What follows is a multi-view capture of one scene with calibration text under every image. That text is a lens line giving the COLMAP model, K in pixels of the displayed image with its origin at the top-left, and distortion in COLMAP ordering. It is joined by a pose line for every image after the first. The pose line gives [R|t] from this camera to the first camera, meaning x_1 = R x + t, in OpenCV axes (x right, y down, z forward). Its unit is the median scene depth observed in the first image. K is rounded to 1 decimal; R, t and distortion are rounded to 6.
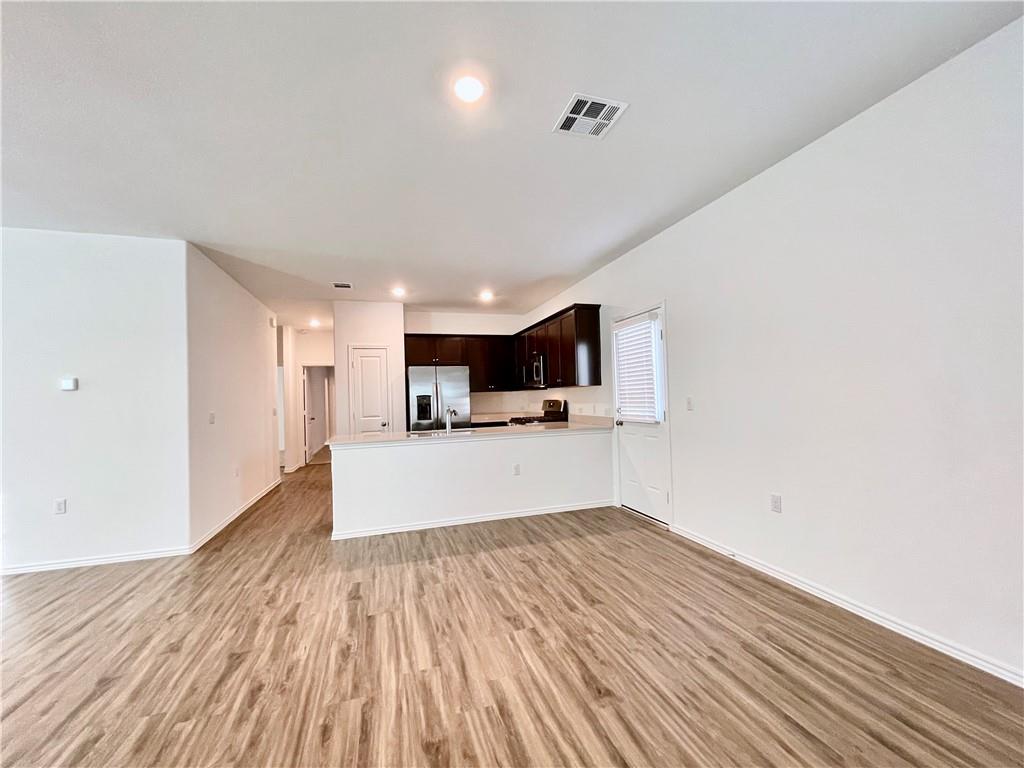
lens RADIAL K [[415.0, 0, 511.5], [0, 415.0, 388.8], [0, 0, 1]] dist [-0.001749, 0.000283]
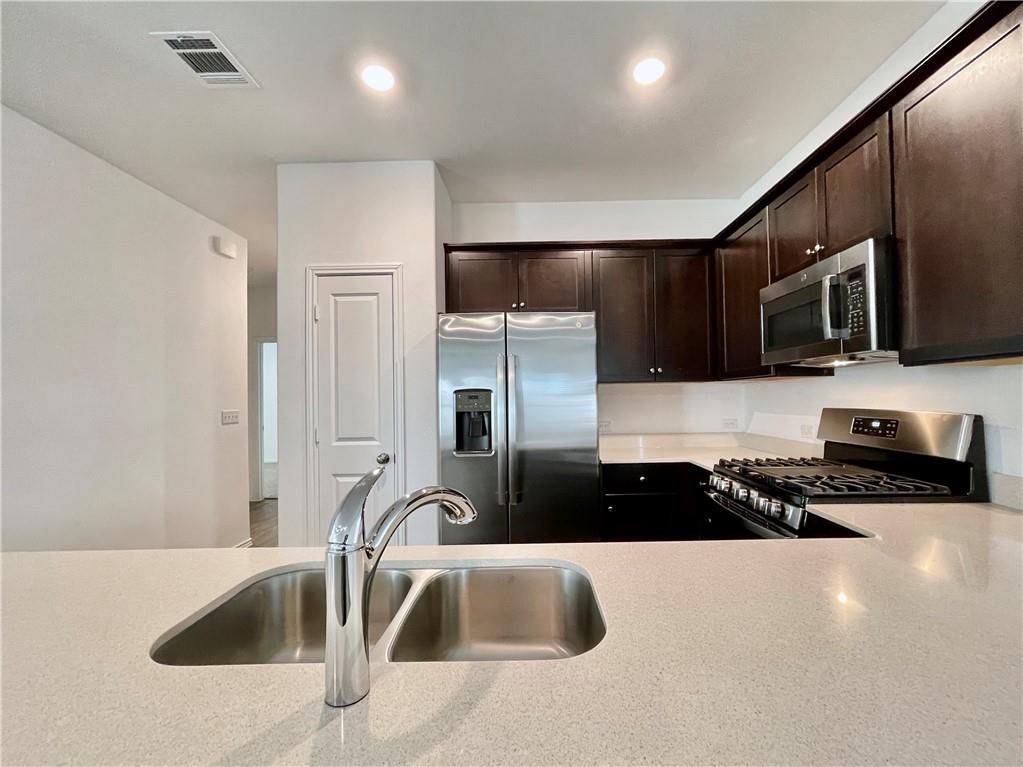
lens RADIAL K [[434.3, 0, 526.0], [0, 434.3, 385.6], [0, 0, 1]] dist [-0.000099, -0.000029]
pose [[0.951019, 0.008880, -0.309006, -0.071100], [-0.006890, 0.999948, 0.007532, 0.015117], [0.309057, -0.005034, 0.951030, 1.060009]]
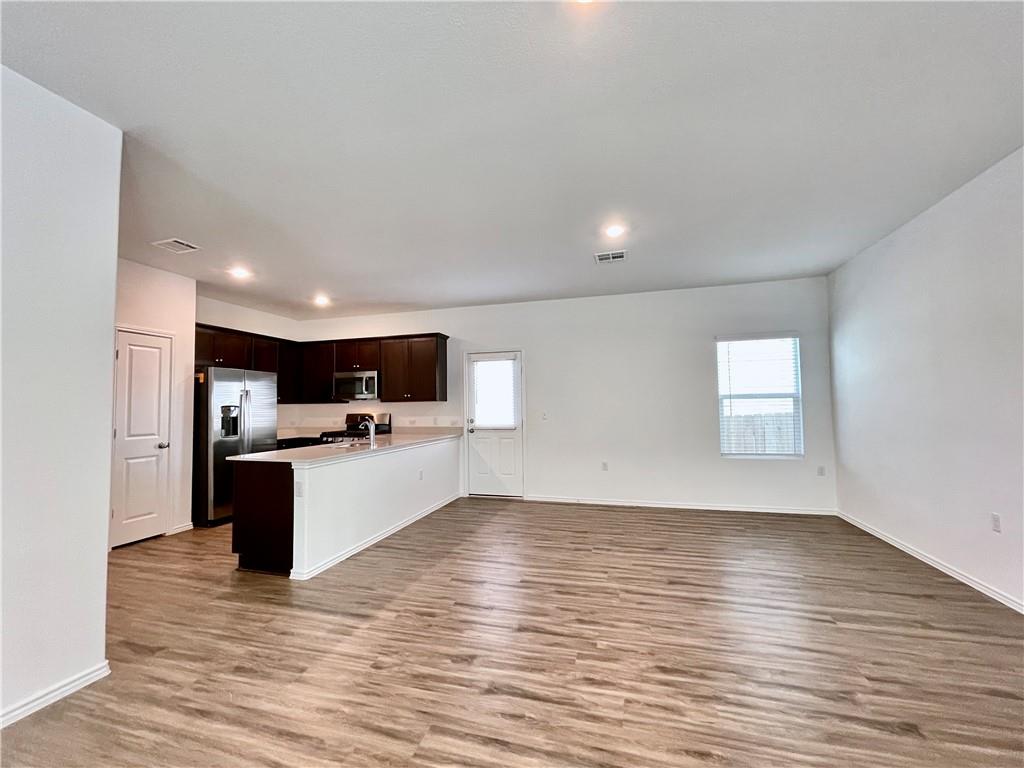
lens RADIAL K [[415.0, 0, 511.5], [0, 415.0, 388.8], [0, 0, 1]] dist [-0.001749, 0.000283]
pose [[0.551716, 0.061780, 0.831741, -0.943235], [-0.021031, 0.997966, -0.060177, 0.032880], [-0.833767, 0.015708, 0.551893, 0.218062]]
